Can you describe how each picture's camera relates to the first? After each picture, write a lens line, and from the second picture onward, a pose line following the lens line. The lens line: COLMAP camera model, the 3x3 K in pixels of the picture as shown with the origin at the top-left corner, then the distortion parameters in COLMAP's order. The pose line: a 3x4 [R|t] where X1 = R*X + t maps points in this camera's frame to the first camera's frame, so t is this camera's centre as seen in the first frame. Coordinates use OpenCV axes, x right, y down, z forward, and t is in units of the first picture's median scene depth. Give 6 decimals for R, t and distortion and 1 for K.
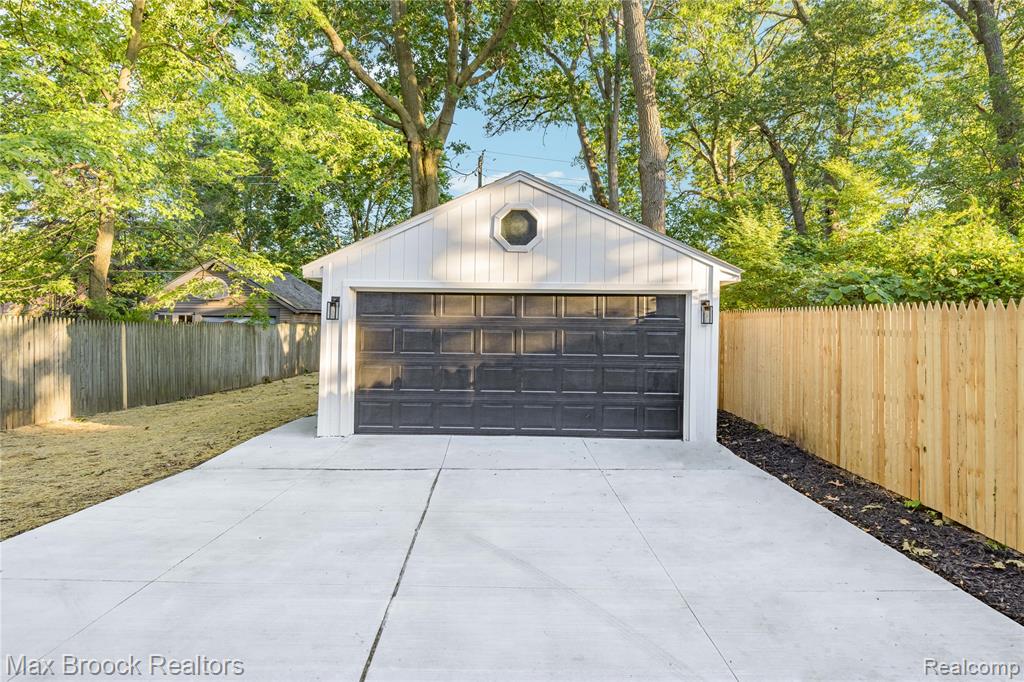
lens RADIAL K [[560.0, 0, 528.7], [0, 560.0, 309.7], [0, 0, 1]] dist [0.001751, -0.000373]
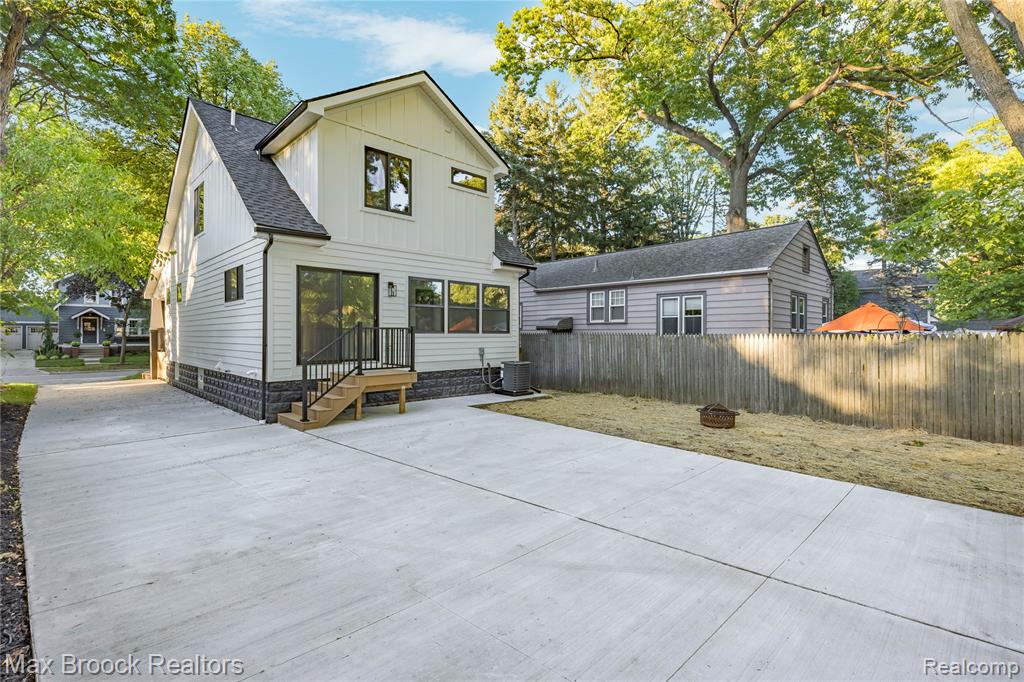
lens RADIAL K [[471.9, 0, 507.4], [0, 471.9, 337.3], [0, 0, 1]] dist [-0.001089, -0.000069]
pose [[-0.710269, -0.006422, -0.703901, 0.345541], [0.013220, 0.999660, -0.022460, 0.018986], [0.703806, -0.025259, -0.709943, 0.766722]]
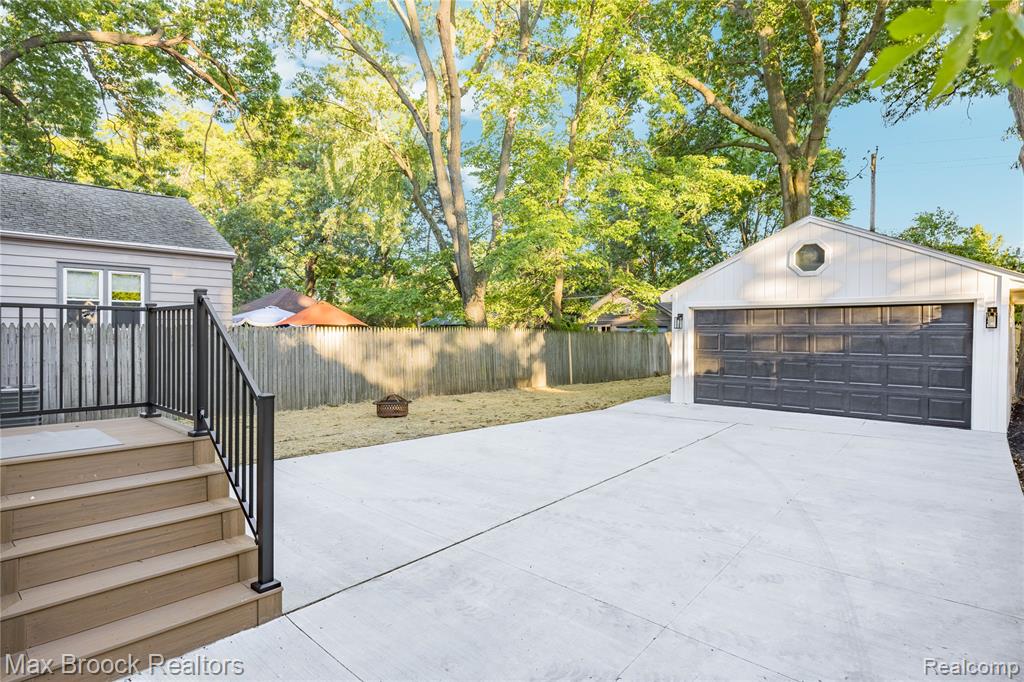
lens RADIAL K [[558.9, 0, 510.2], [0, 558.9, 334.5], [0, 0, 1]] dist [-0.000844, -0.001078]
pose [[0.744704, -0.005938, -0.667369, 0.328490], [0.025169, 0.999499, 0.019192, -0.007686], [0.666921, -0.031090, 0.744480, -0.457107]]
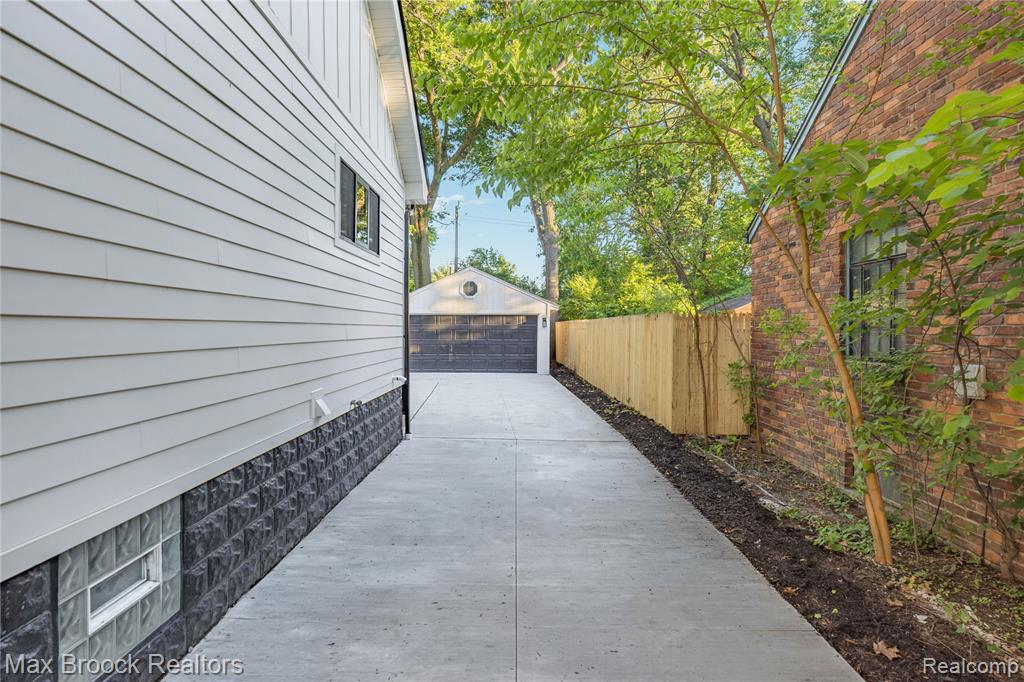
lens RADIAL K [[558.9, 0, 510.2], [0, 558.9, 334.5], [0, 0, 1]] dist [-0.000844, -0.001078]
pose [[0.999938, -0.011095, -0.000043, 0.154812], [0.011090, 0.999321, 0.035140, -0.029857], [-0.000347, -0.035138, 0.999382, -1.455657]]
